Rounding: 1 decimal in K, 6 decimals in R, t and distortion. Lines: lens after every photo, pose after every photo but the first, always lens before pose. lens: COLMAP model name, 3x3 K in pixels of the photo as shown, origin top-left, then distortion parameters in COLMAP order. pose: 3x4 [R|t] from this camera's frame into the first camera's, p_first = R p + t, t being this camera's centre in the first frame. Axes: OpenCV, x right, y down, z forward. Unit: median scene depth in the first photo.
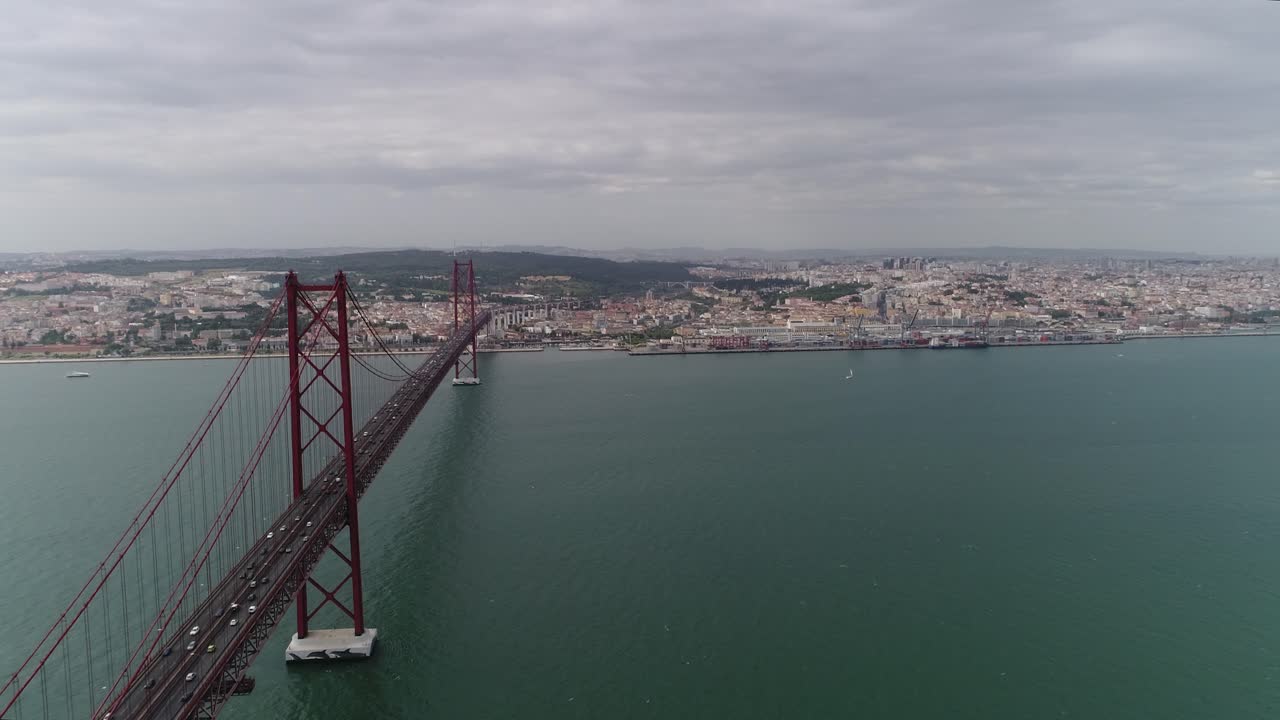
lens RADIAL K [[947.0, 0, 640.0], [0, 947.0, 360.0], [0, 0, 1]] dist [0.002090, -0.002984]
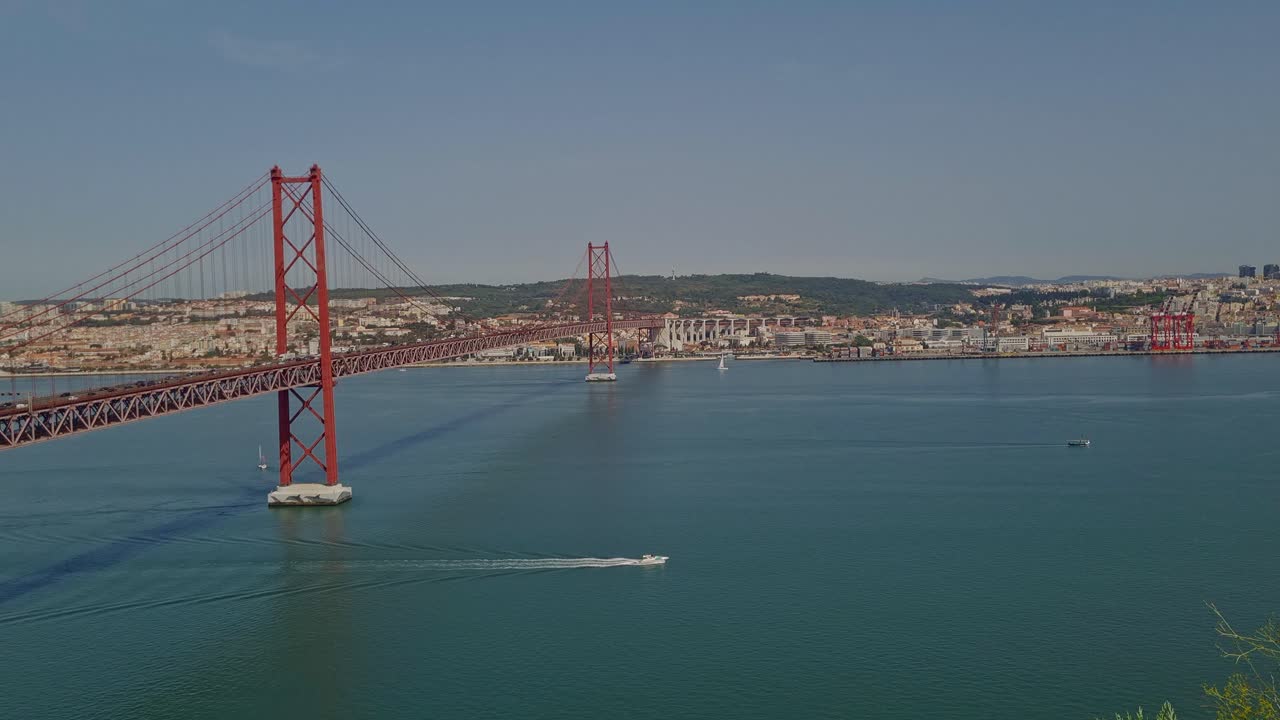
lens RADIAL K [[1220.7, 0, 640.0], [0, 1220.7, 360.0], [0, 0, 1]] dist [0.105936, -0.156829]
pose [[0.968021, -0.009634, -0.250685, 0.081184], [-0.005082, 0.998304, -0.057993, 0.041836], [0.250818, 0.057412, 0.966330, -0.063686]]
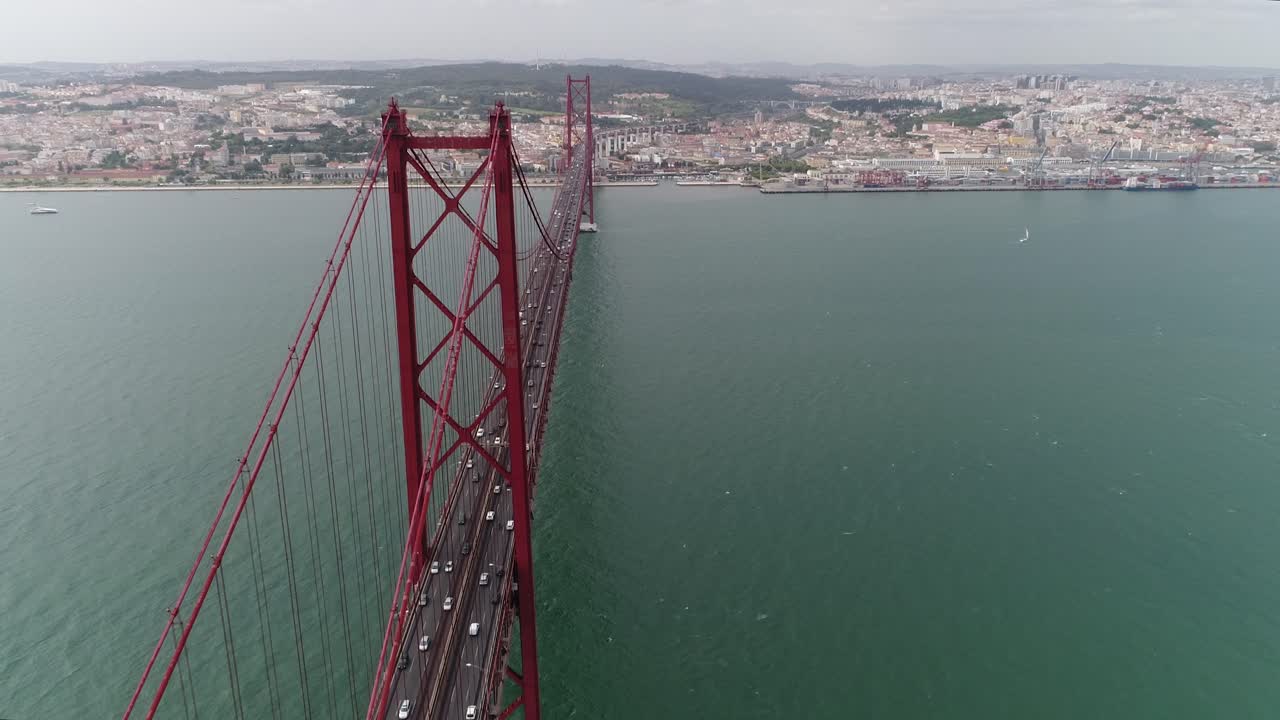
lens RADIAL K [[947.0, 0, 640.0], [0, 947.0, 360.0], [0, 0, 1]] dist [0.002090, -0.002984]
pose [[0.996802, 0.030047, -0.074050, -0.038107], [-0.015745, 0.982304, 0.186629, -0.010714], [0.078347, -0.184866, 0.979636, 0.097161]]
